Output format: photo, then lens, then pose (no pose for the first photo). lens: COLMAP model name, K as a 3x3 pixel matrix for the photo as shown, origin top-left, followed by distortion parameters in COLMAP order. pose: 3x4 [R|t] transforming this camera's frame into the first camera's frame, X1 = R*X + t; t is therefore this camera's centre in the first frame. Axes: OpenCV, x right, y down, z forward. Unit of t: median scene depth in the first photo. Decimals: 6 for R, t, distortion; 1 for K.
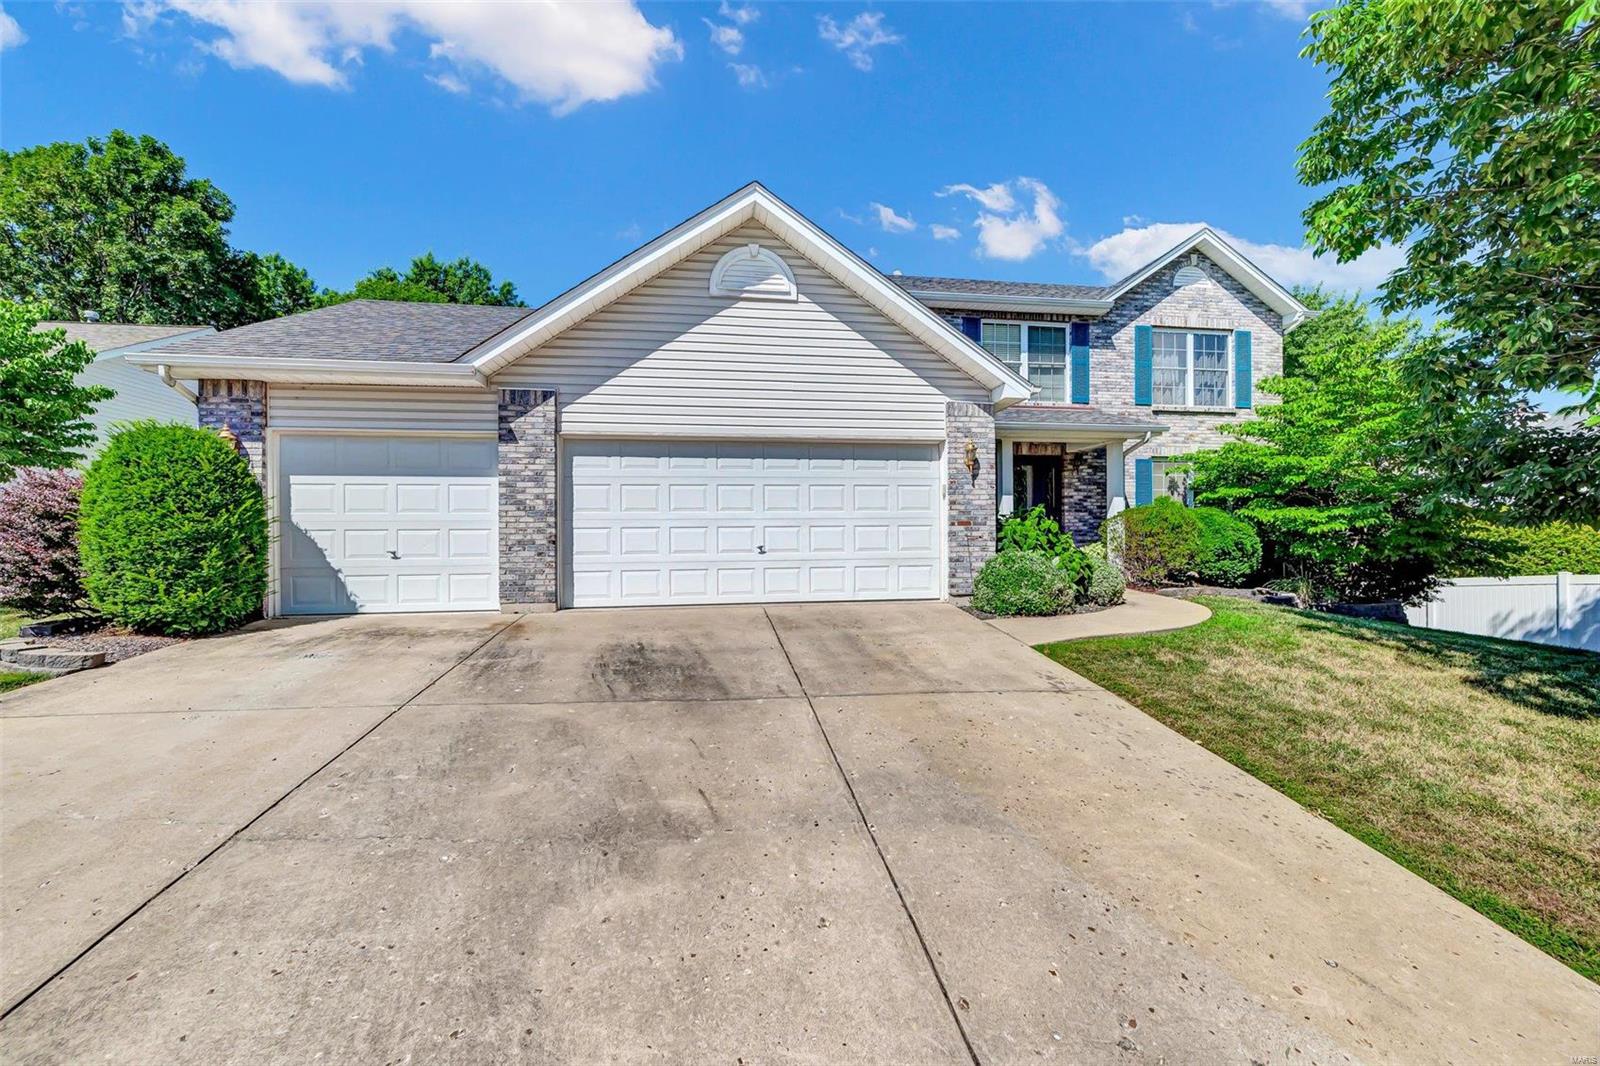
lens RADIAL K [[652.0, 0, 732.1], [0, 652.0, 539.5], [0, 0, 1]] dist [-0.001477, 0.000782]
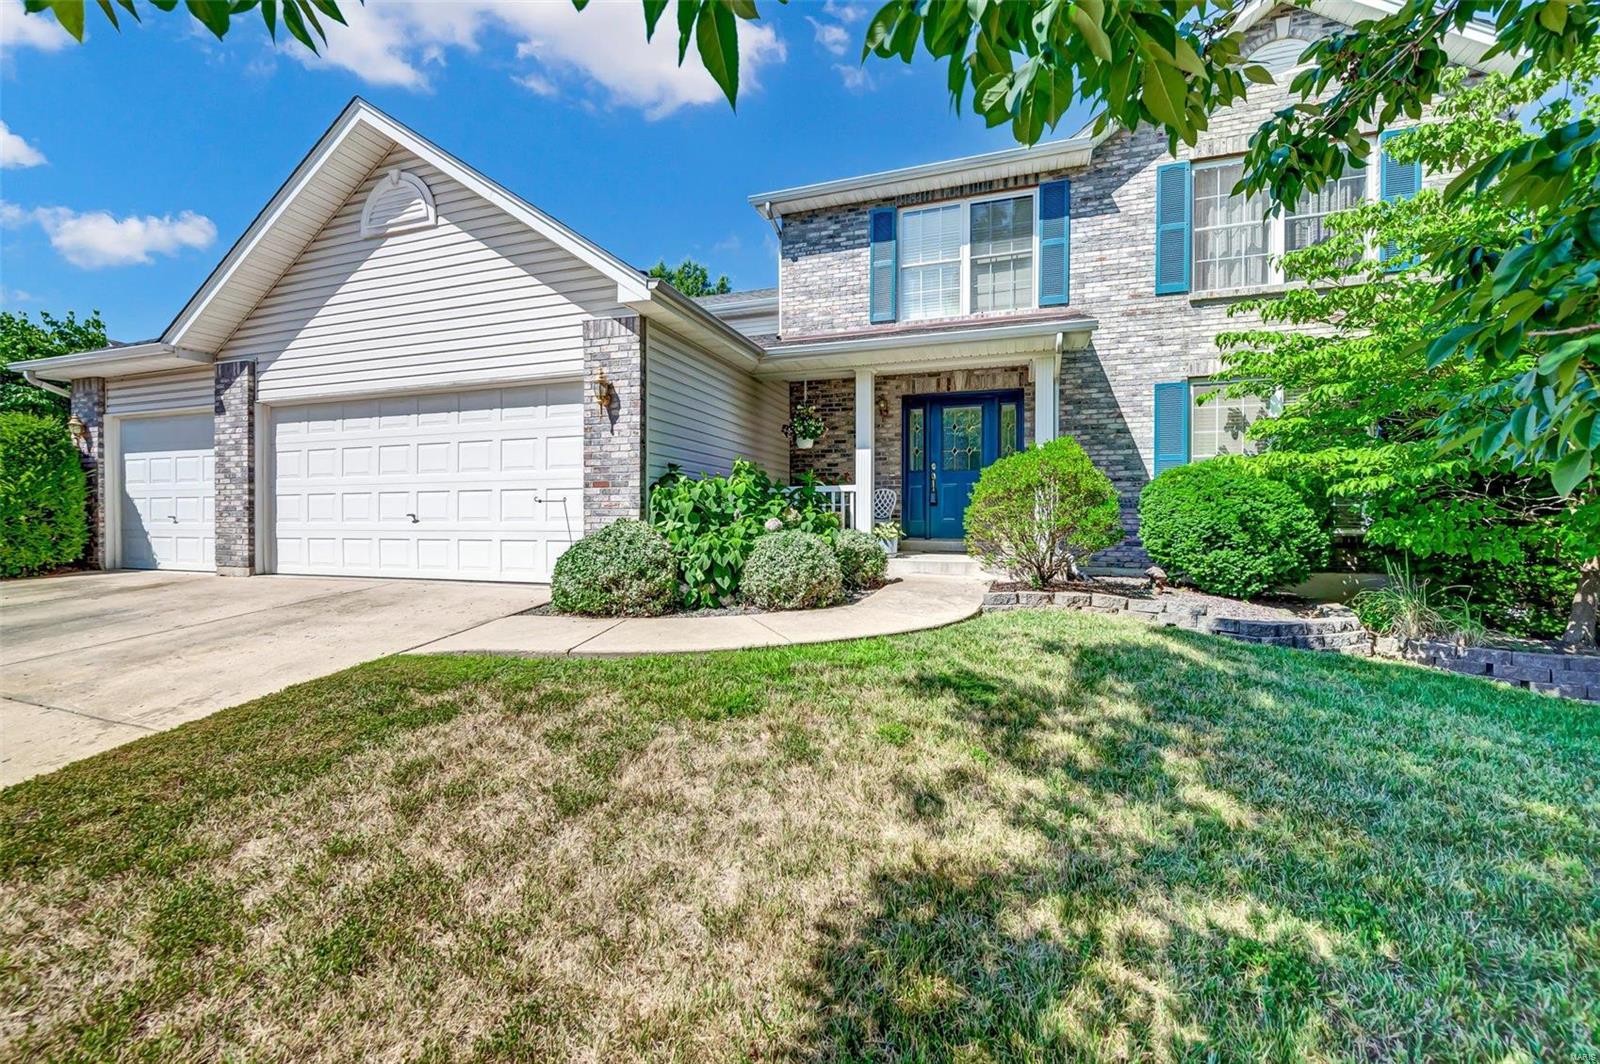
lens RADIAL K [[639.9, 0, 796.1], [0, 639.9, 529.7], [0, 0, 1]] dist [-0.001813, 0.000566]
pose [[0.892271, 0.014140, -0.451280, 0.913441], [-0.009615, 0.999878, 0.012317, 0.016039], [0.451399, -0.006651, 0.892298, 0.472339]]
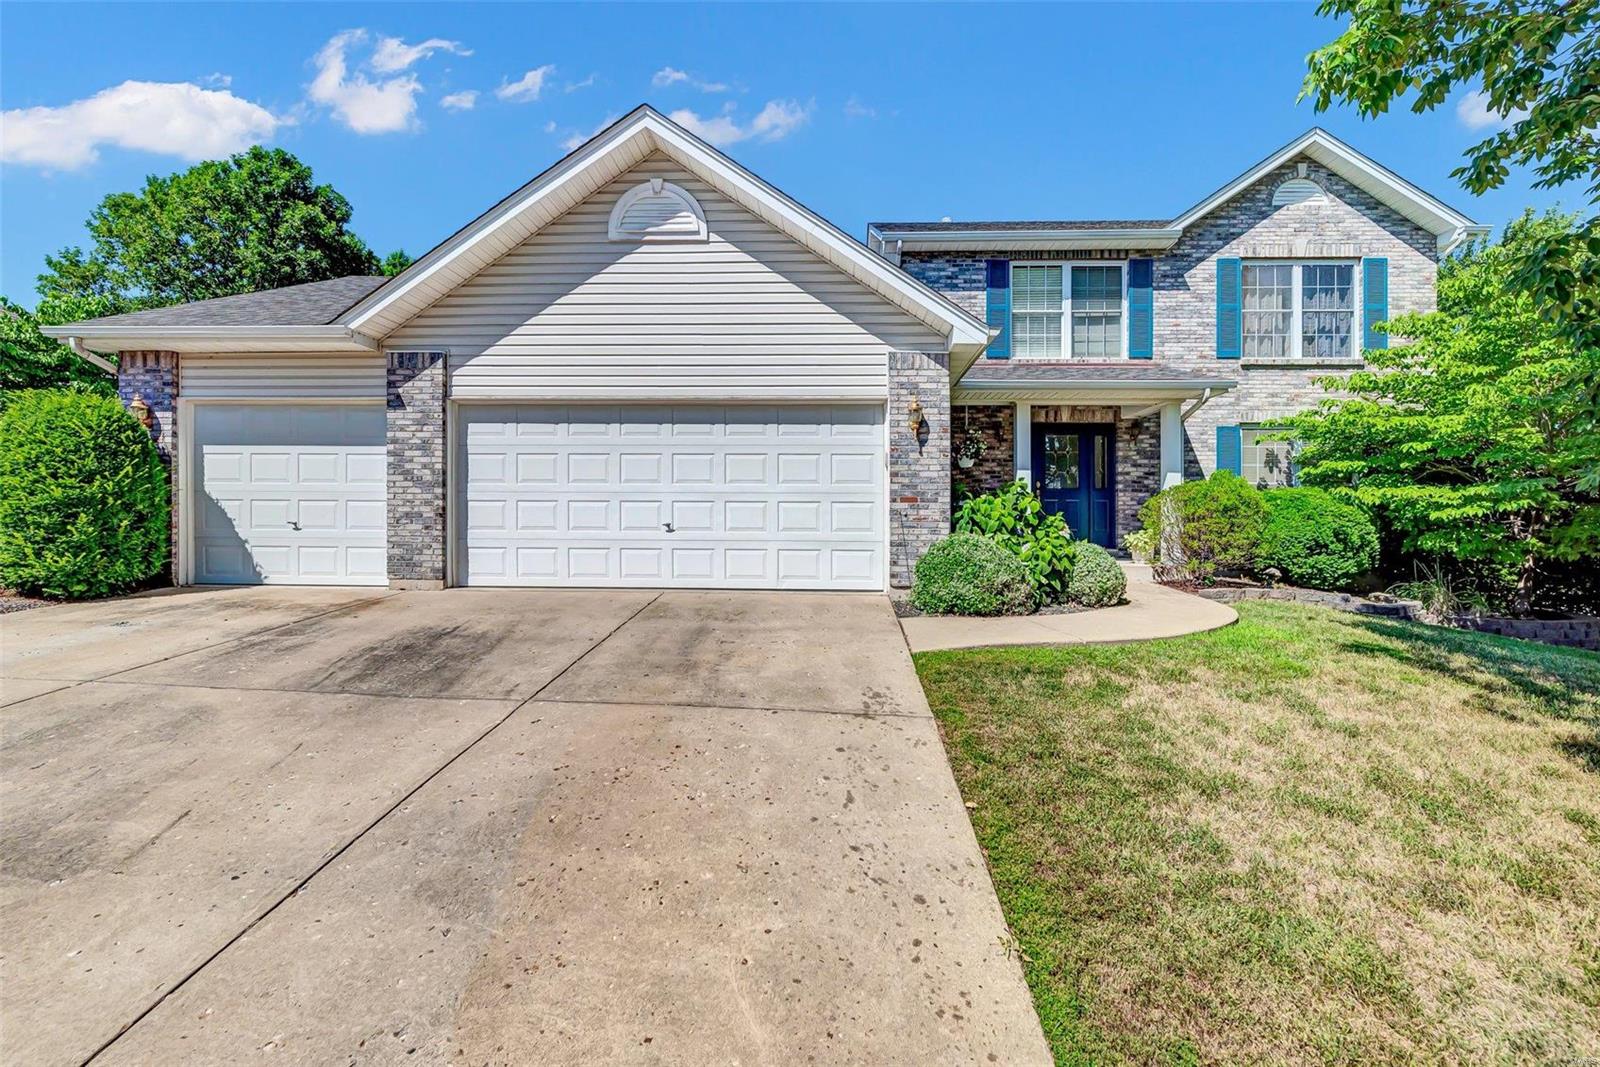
lens RADIAL K [[652.0, 0, 796.9], [0, 652.0, 529.9], [0, 0, 1]] dist [-0.001477, 0.000782]
pose [[0.981979, 0.017070, -0.188217, 0.389113], [-0.016551, 0.999854, 0.004332, 0.012498], [0.188263, -0.001138, 0.982118, 0.172265]]
